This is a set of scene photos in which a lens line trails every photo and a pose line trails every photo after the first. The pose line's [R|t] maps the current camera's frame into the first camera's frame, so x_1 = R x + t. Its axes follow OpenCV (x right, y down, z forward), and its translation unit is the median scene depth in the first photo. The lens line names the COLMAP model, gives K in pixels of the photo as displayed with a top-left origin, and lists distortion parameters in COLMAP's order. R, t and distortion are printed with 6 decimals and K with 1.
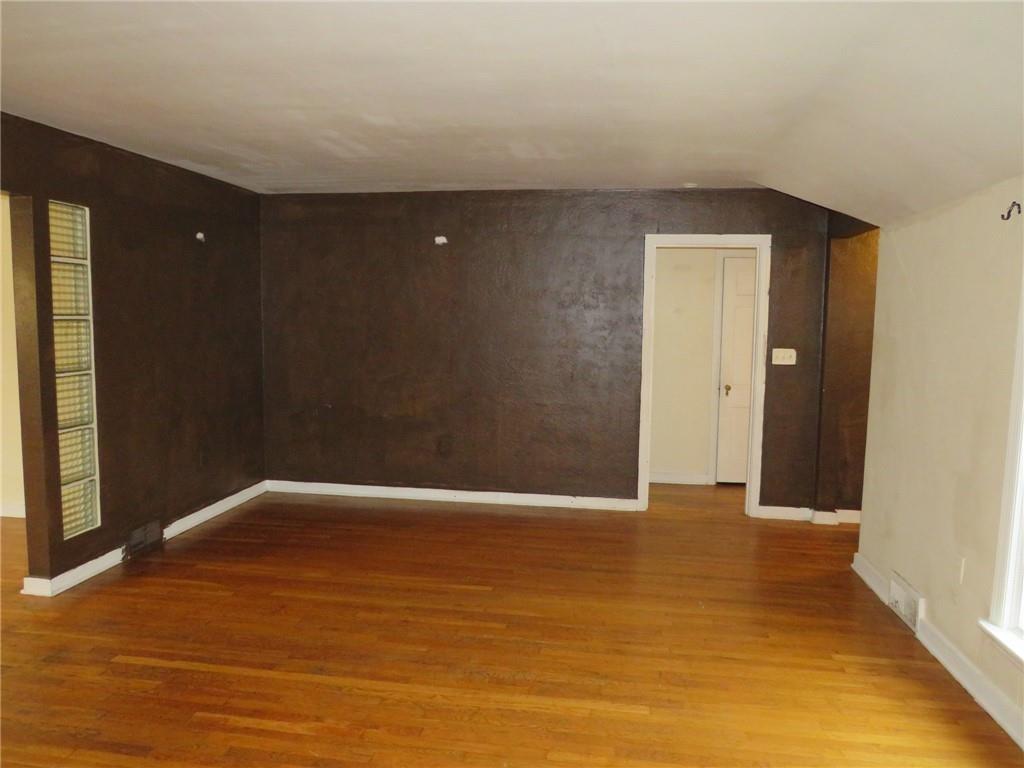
lens RADIAL K [[726.8, 0, 508.6], [0, 726.8, 385.9], [0, 0, 1]] dist [-0.026237, 0.002671]
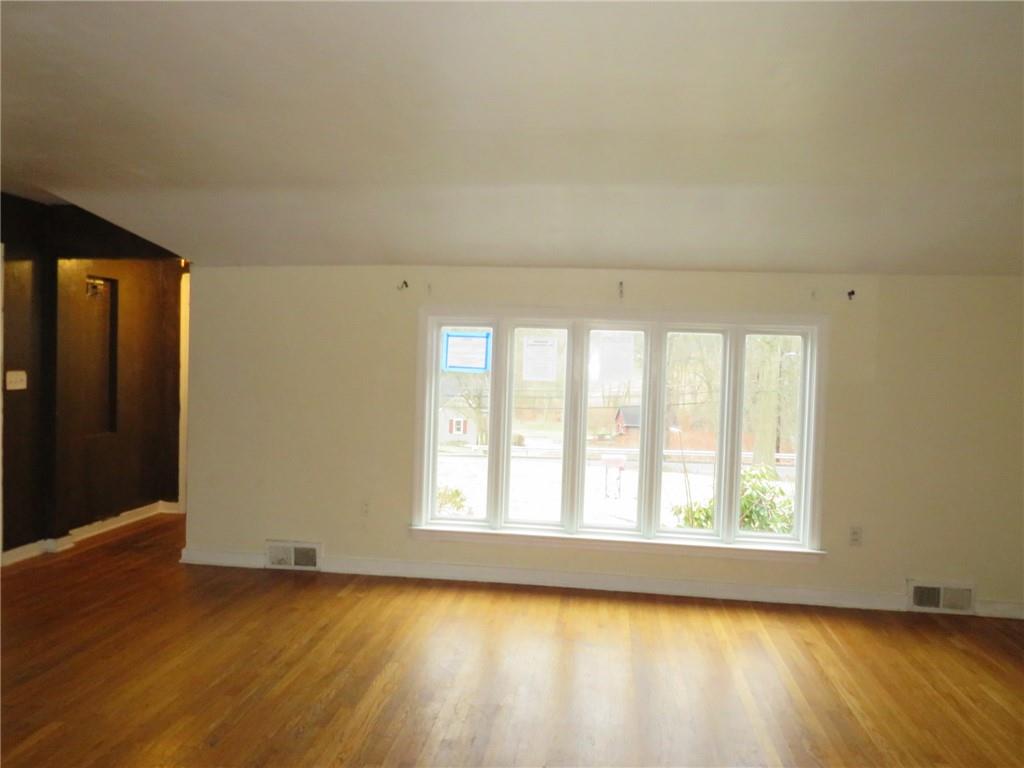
lens RADIAL K [[726.8, 0, 512.9], [0, 726.8, 392.1], [0, 0, 1]] dist [-0.026237, 0.002671]
pose [[-0.036647, -0.063588, 0.997303, -0.896457], [0.063002, 0.995841, 0.065810, -0.076912], [-0.997340, 0.065244, -0.032488, 0.692807]]
